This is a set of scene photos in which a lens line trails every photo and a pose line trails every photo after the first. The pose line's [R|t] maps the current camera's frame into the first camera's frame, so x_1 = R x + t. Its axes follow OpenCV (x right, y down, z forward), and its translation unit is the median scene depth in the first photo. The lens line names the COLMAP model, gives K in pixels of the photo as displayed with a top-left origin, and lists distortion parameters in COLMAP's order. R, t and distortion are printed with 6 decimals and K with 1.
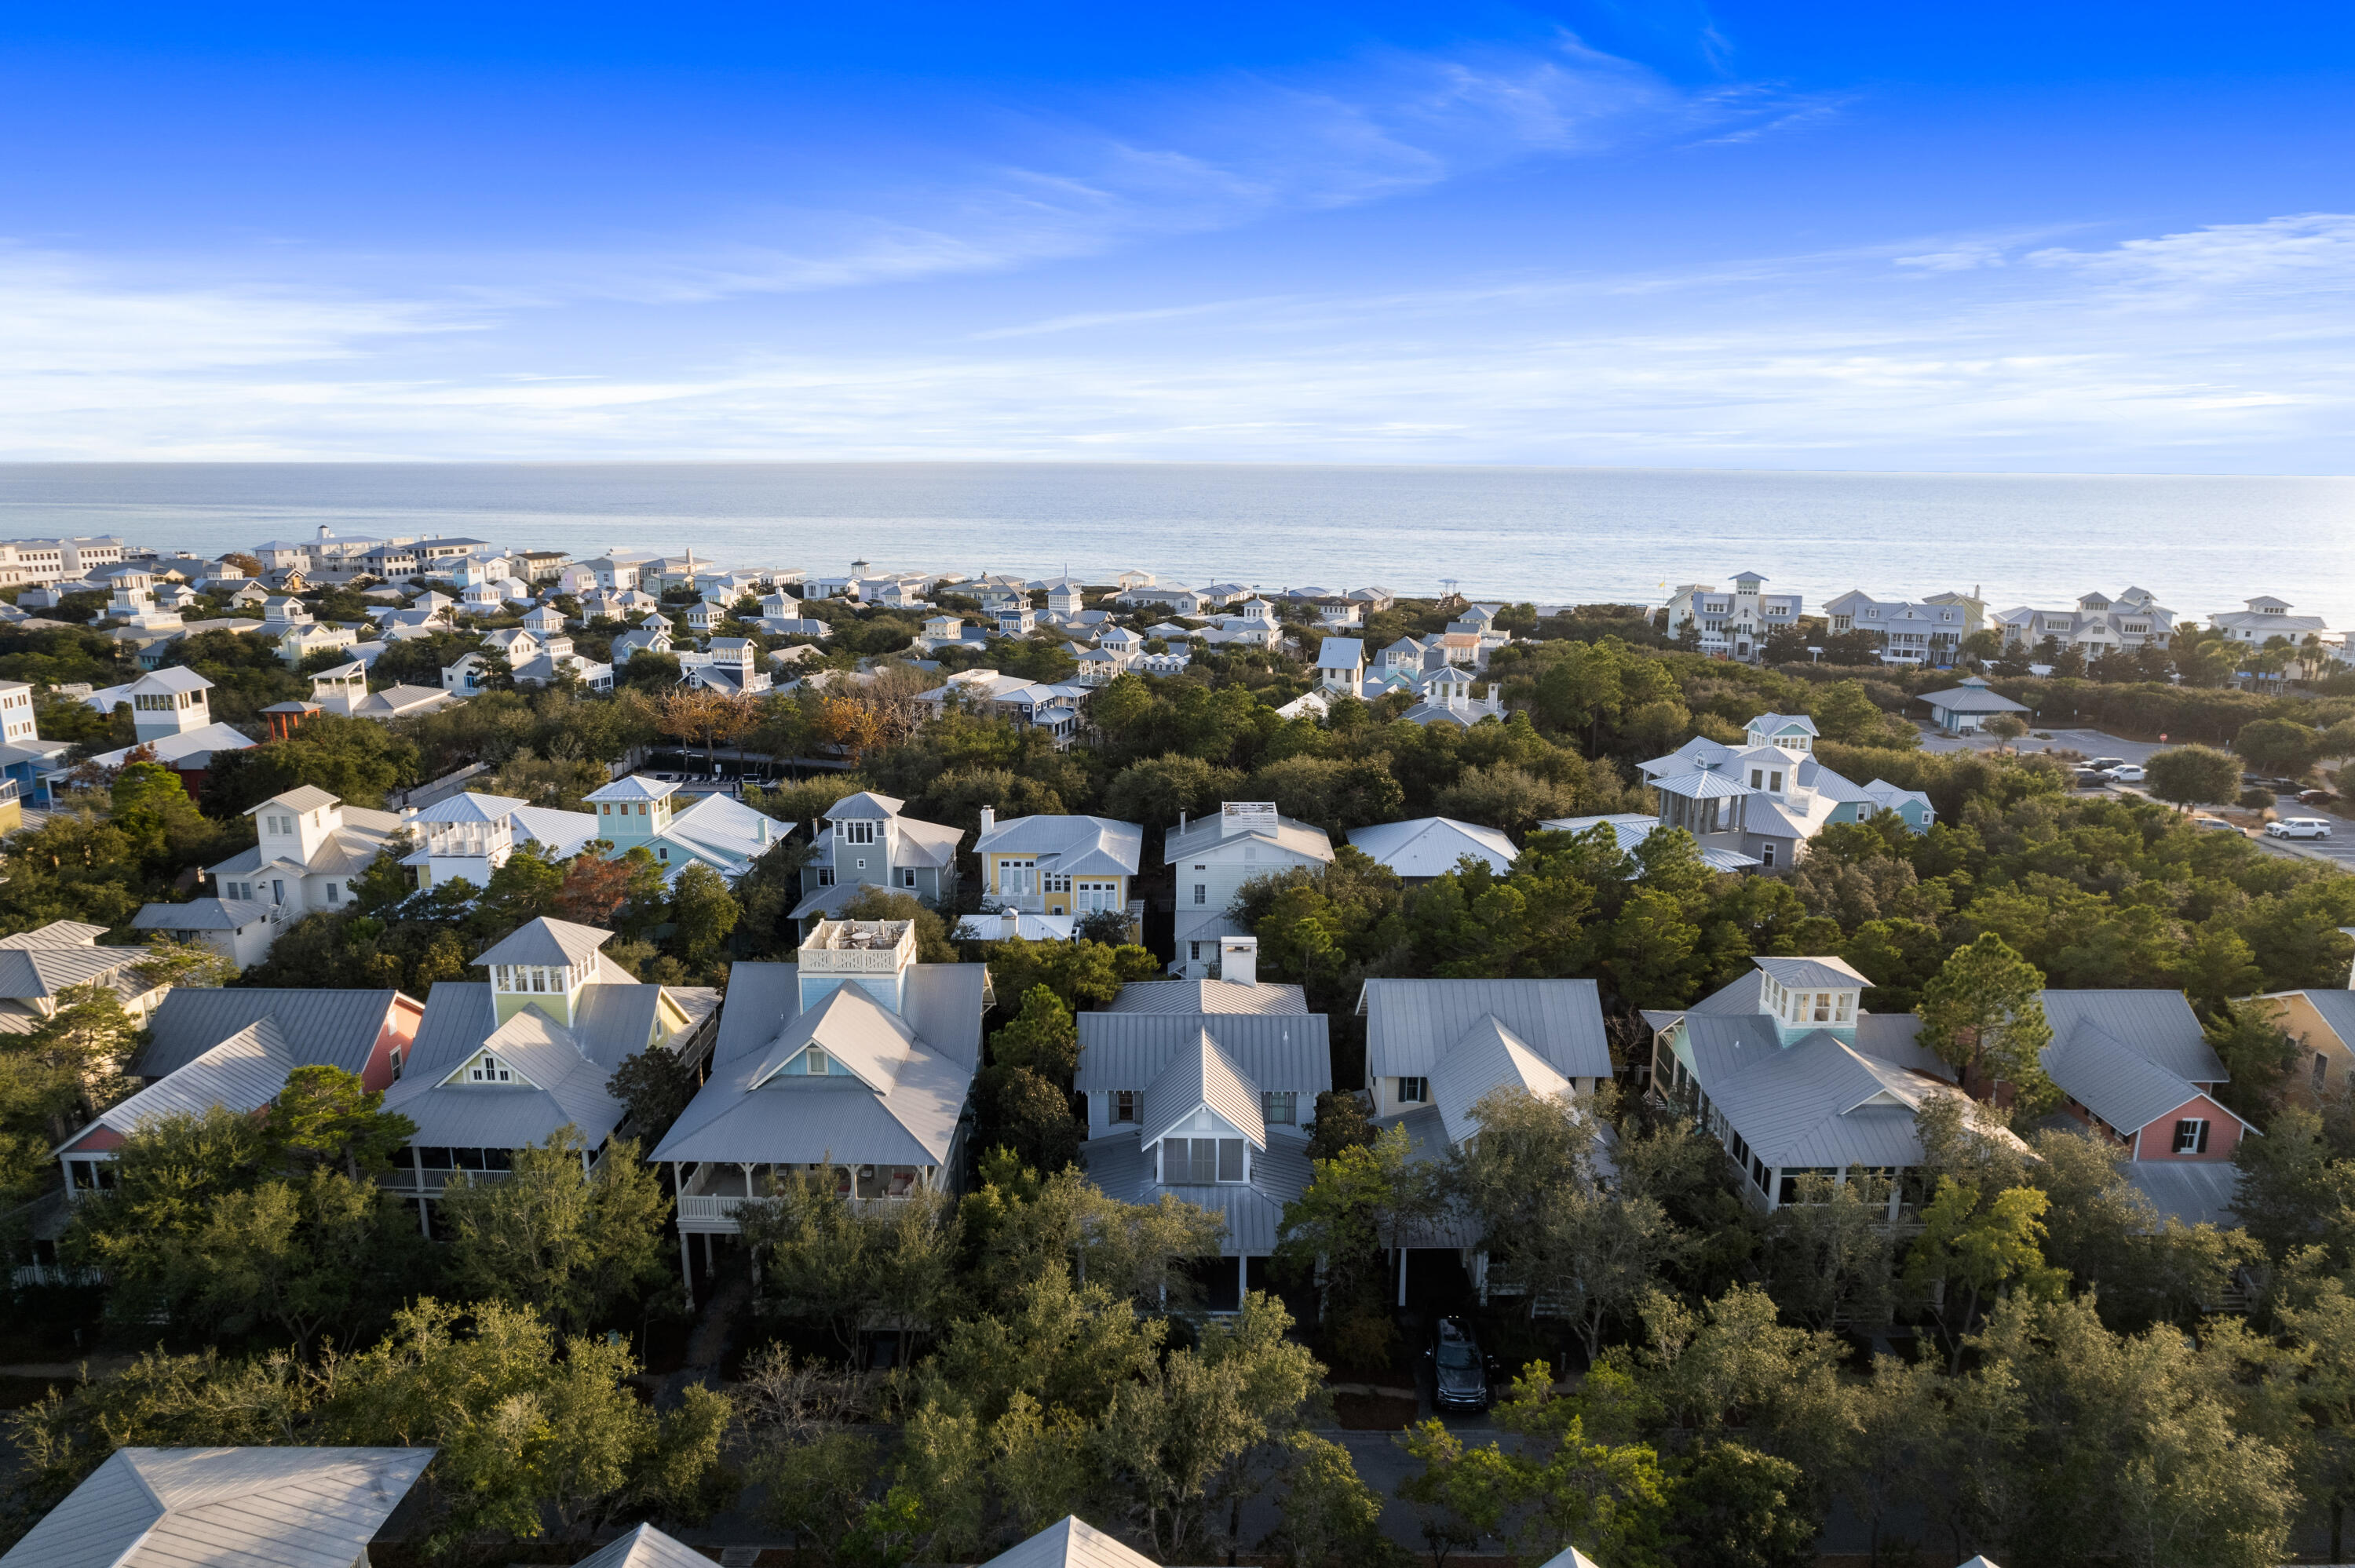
lens RADIAL K [[1508.9, 0, 1173.8], [0, 1508.9, 827.2], [0, 0, 1]] dist [-0.057267, 0.052531]
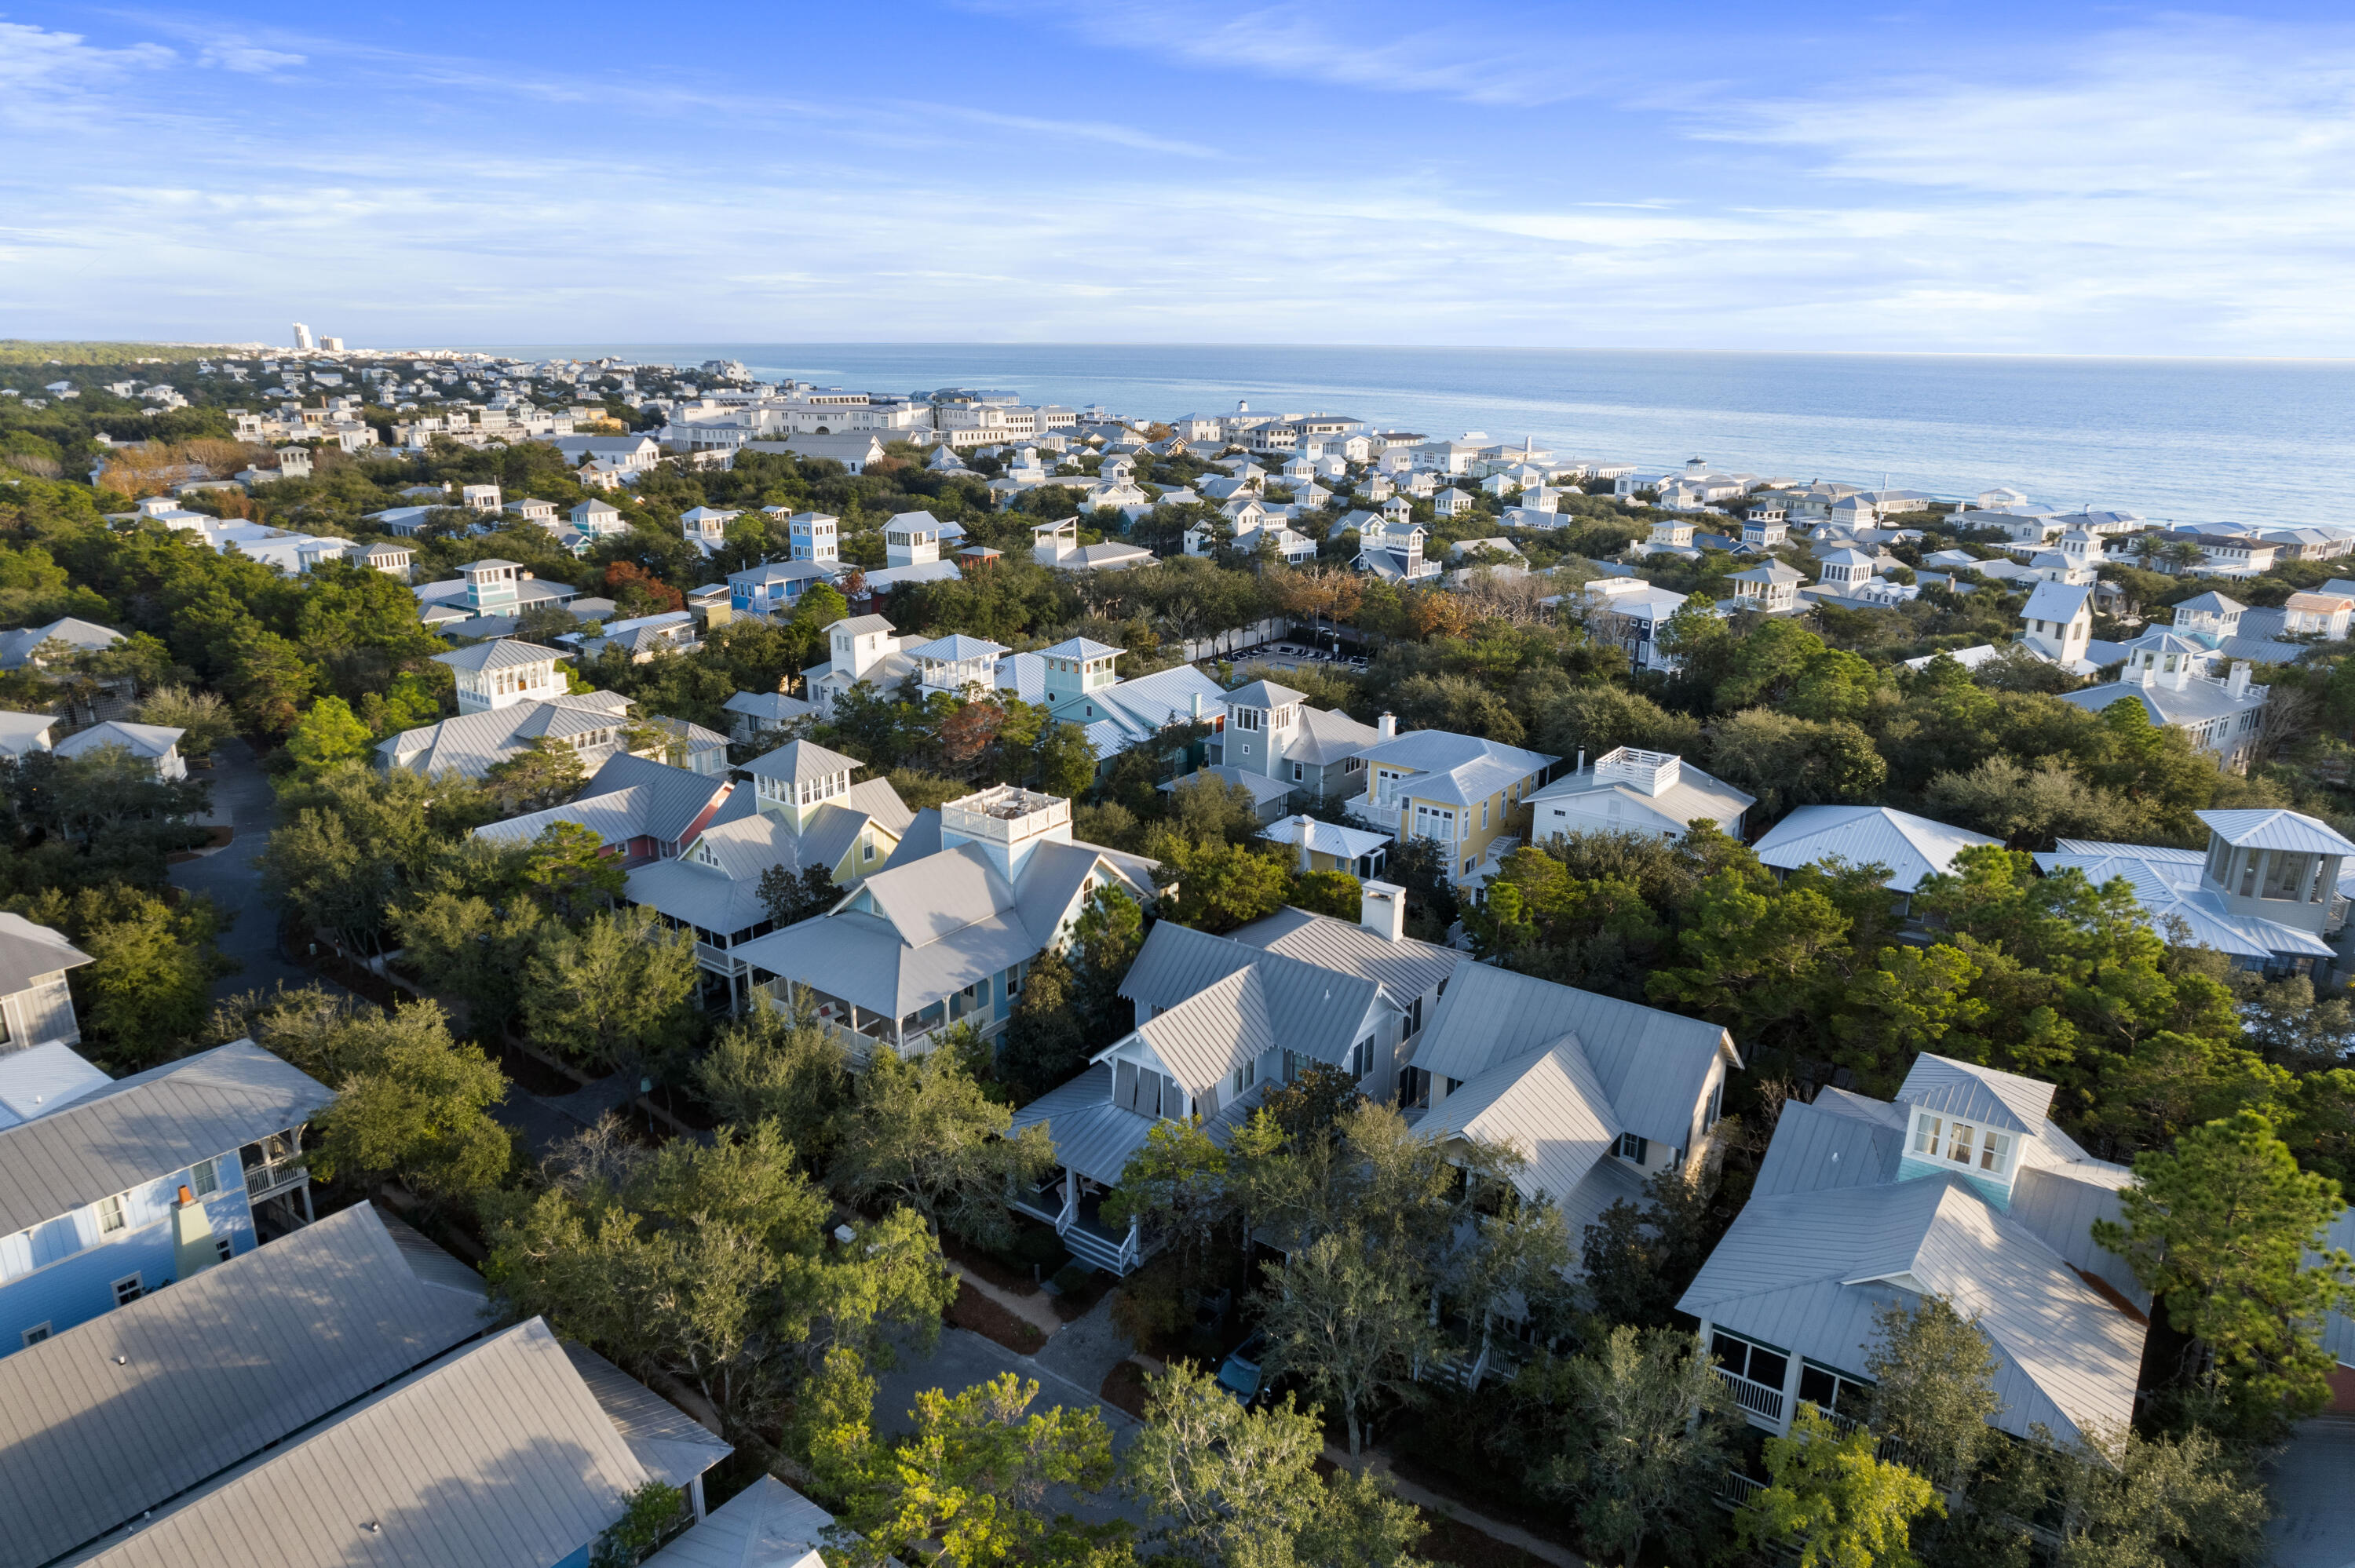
lens RADIAL K [[1498.6, 0, 1177.5], [0, 1498.6, 784.0], [0, 0, 1]] dist [-0.077819, 0.071874]
pose [[0.805863, 0.171362, -0.566762, 0.220588], [-0.145712, 0.985162, 0.090682, -0.025042], [0.573892, 0.009507, 0.818876, 0.093324]]
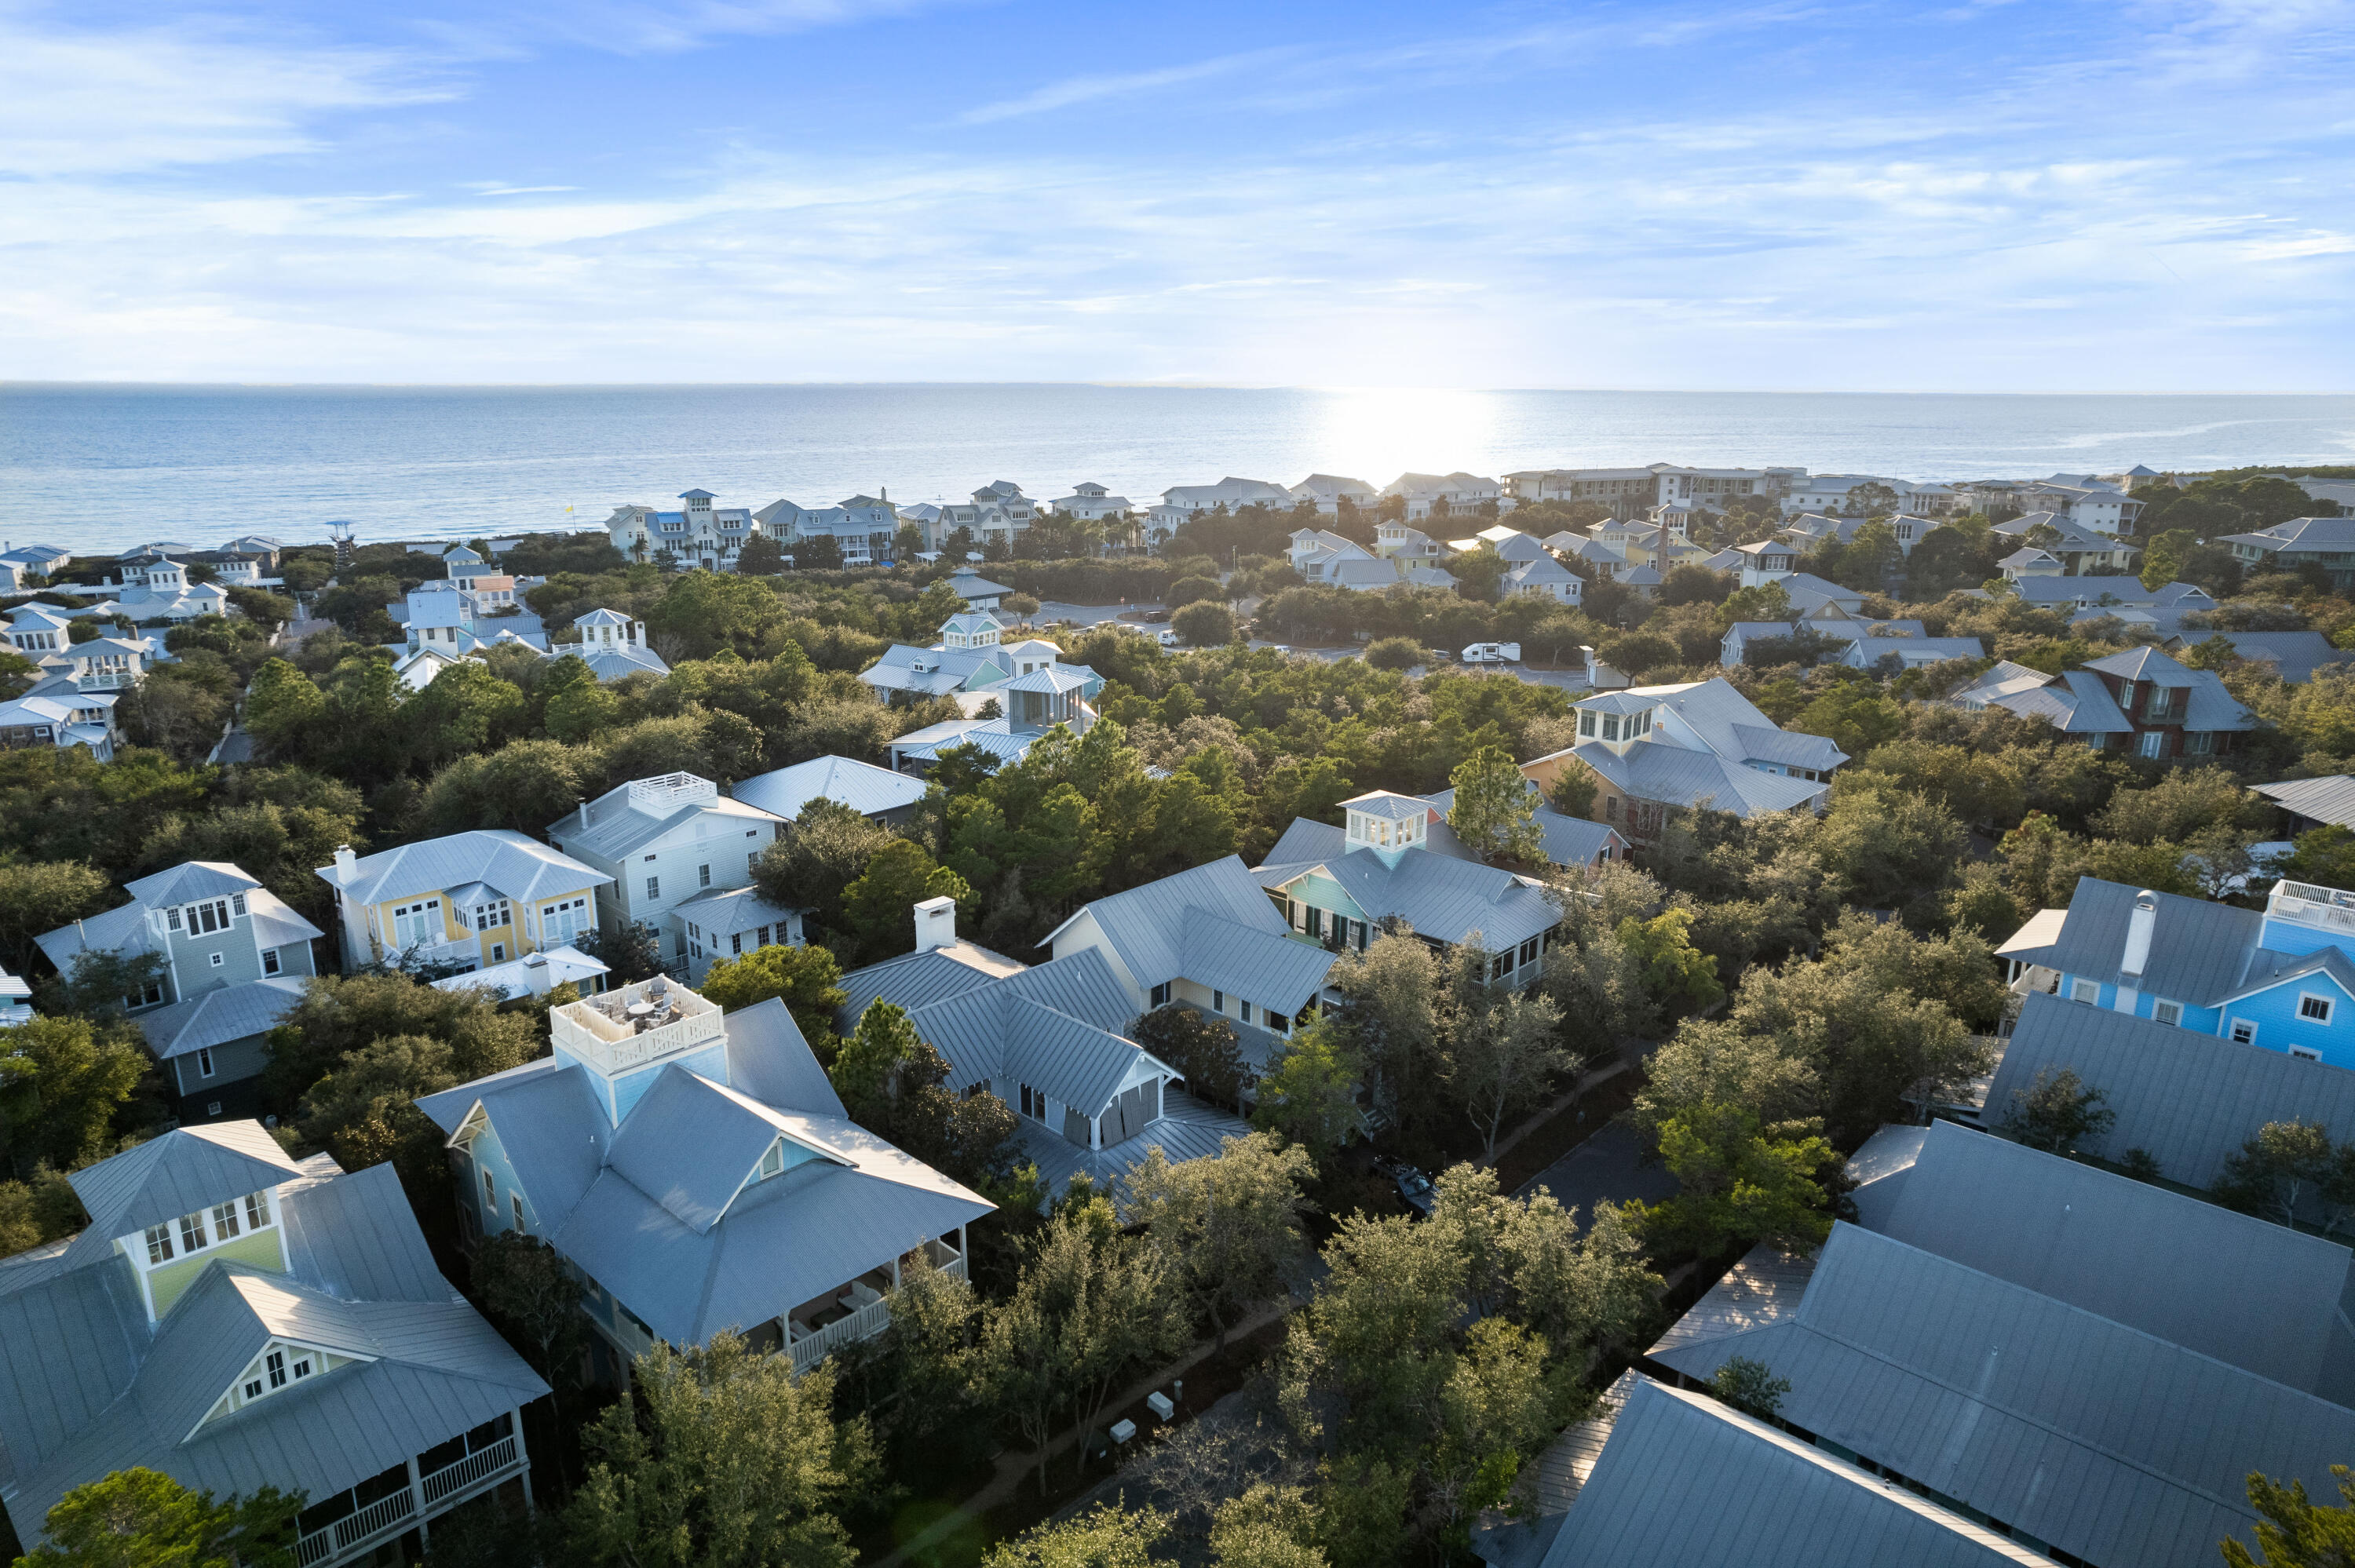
lens RADIAL K [[1498.6, 0, 1177.5], [0, 1498.6, 784.0], [0, 0, 1]] dist [-0.077819, 0.071874]
pose [[0.681438, -0.193374, 0.705867, -0.246371], [0.173382, 0.979662, 0.101000, -0.032493], [-0.711042, 0.053560, 0.701107, 0.117369]]
